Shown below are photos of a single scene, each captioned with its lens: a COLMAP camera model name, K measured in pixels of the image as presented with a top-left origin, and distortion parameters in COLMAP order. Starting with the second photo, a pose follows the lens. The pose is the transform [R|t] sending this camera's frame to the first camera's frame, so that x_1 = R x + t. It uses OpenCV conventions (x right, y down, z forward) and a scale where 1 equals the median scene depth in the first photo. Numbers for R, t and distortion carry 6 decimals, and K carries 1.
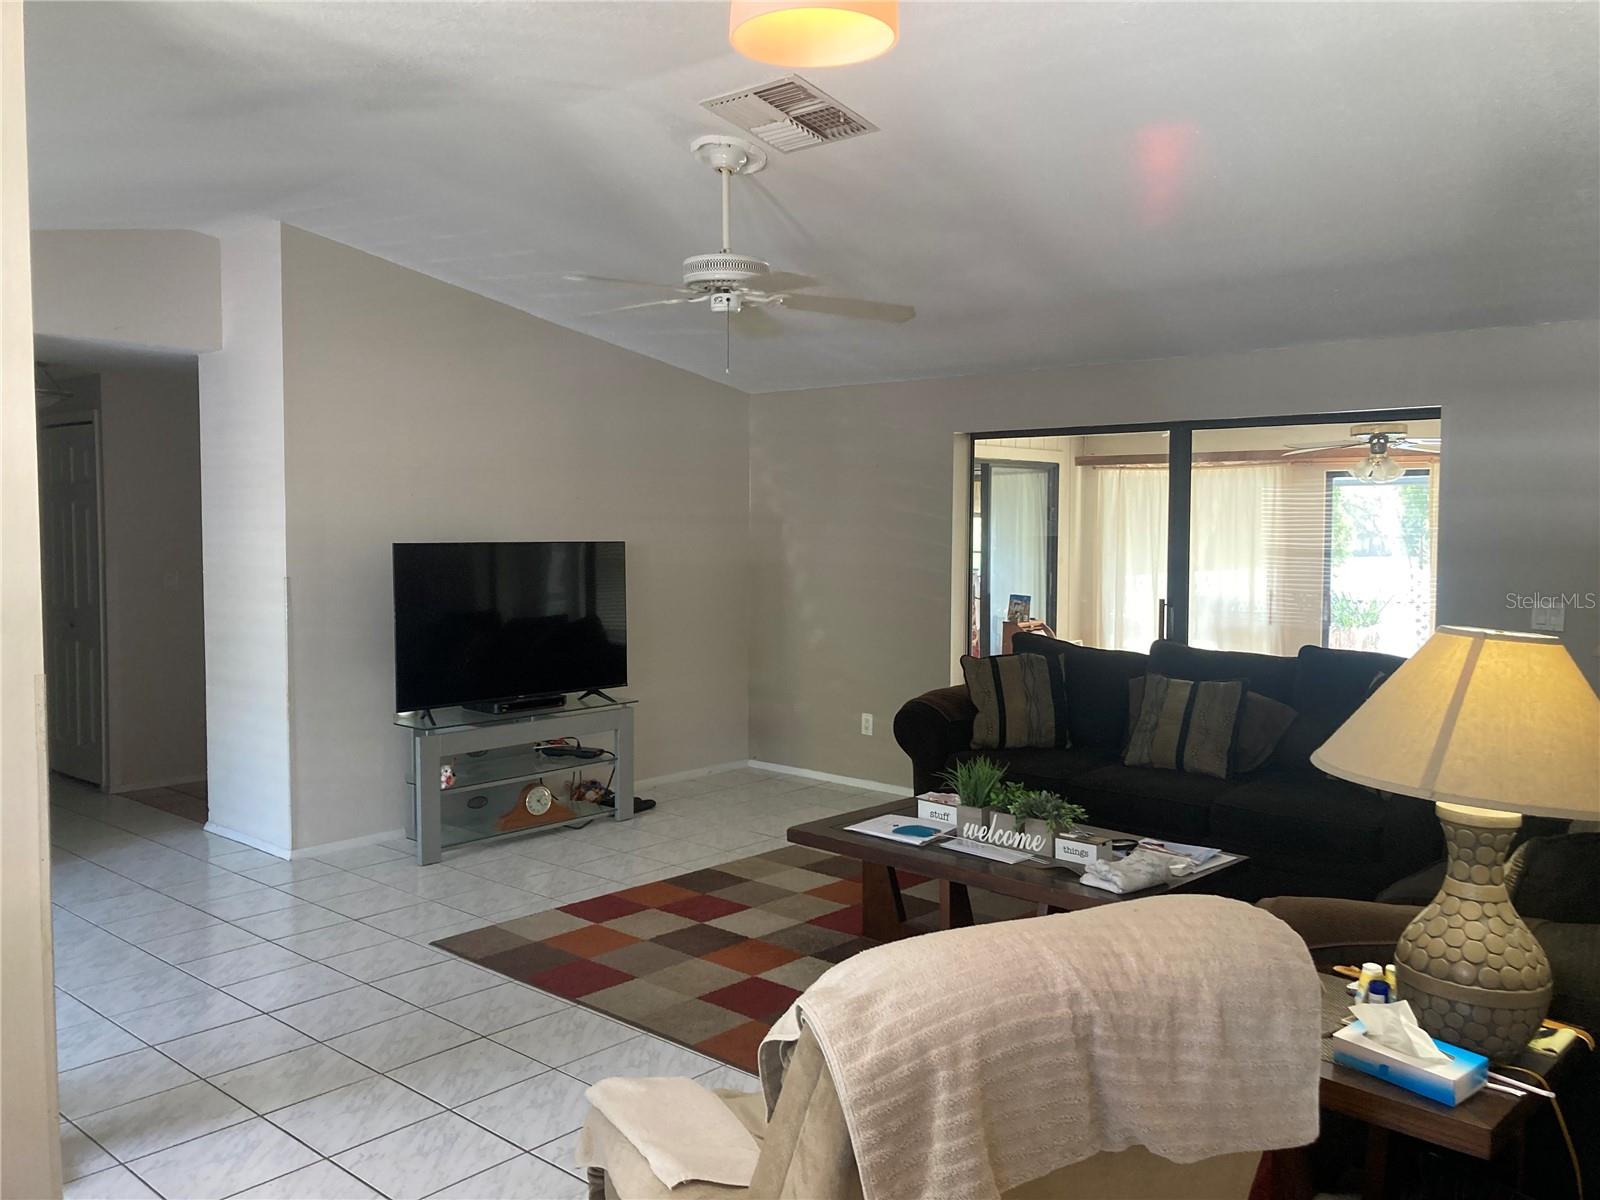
lens RADIAL K [[1323.5, 0, 807.1], [0, 1323.5, 599.7], [0, 0, 1]] dist [0.014528, -0.014512]
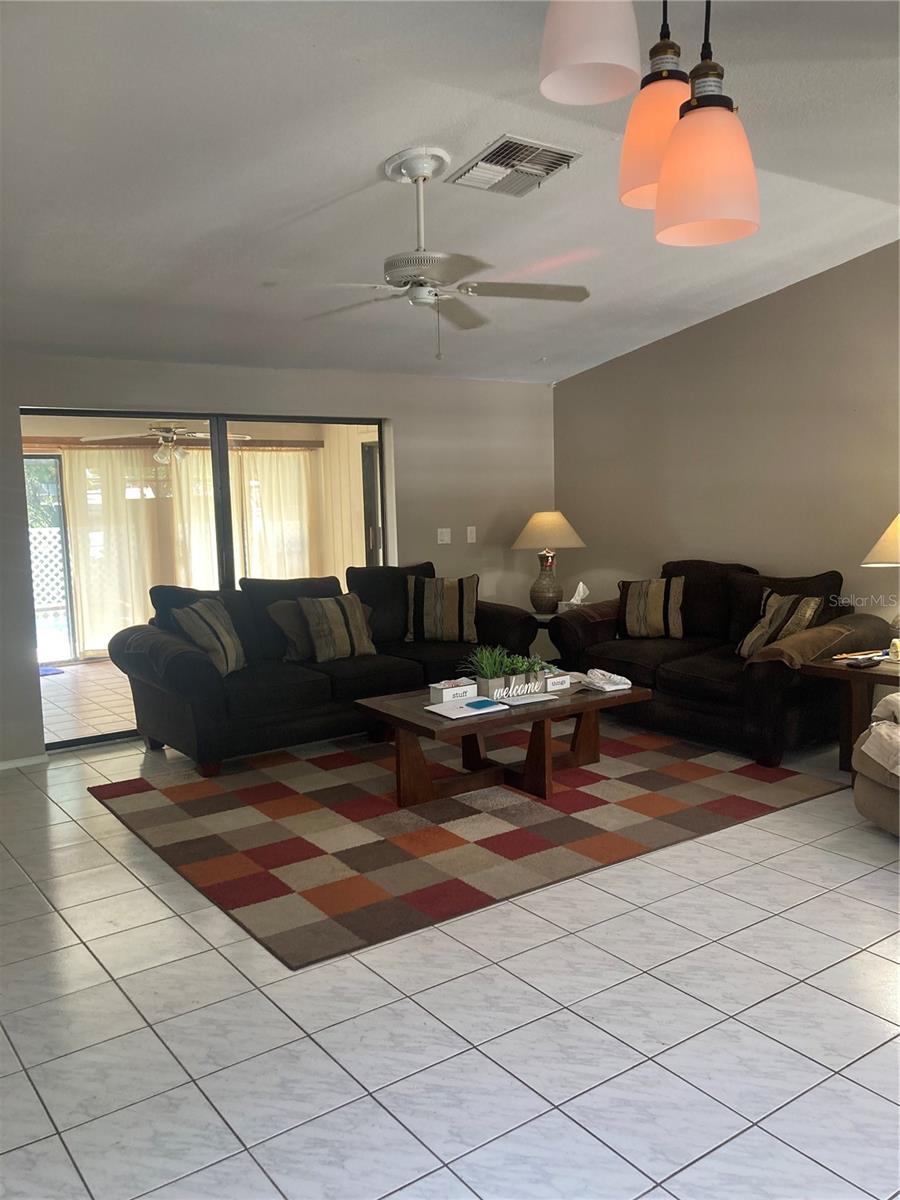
lens RADIAL K [[992.7, 0, 465.0], [0, 992.7, 623.9], [0, 0, 1]] dist [0.014528, -0.014512]
pose [[0.200083, -0.143682, 0.969186, -0.834401], [0.087528, 0.987855, 0.128380, -0.041954], [-0.975861, 0.059144, 0.210230, 0.706331]]
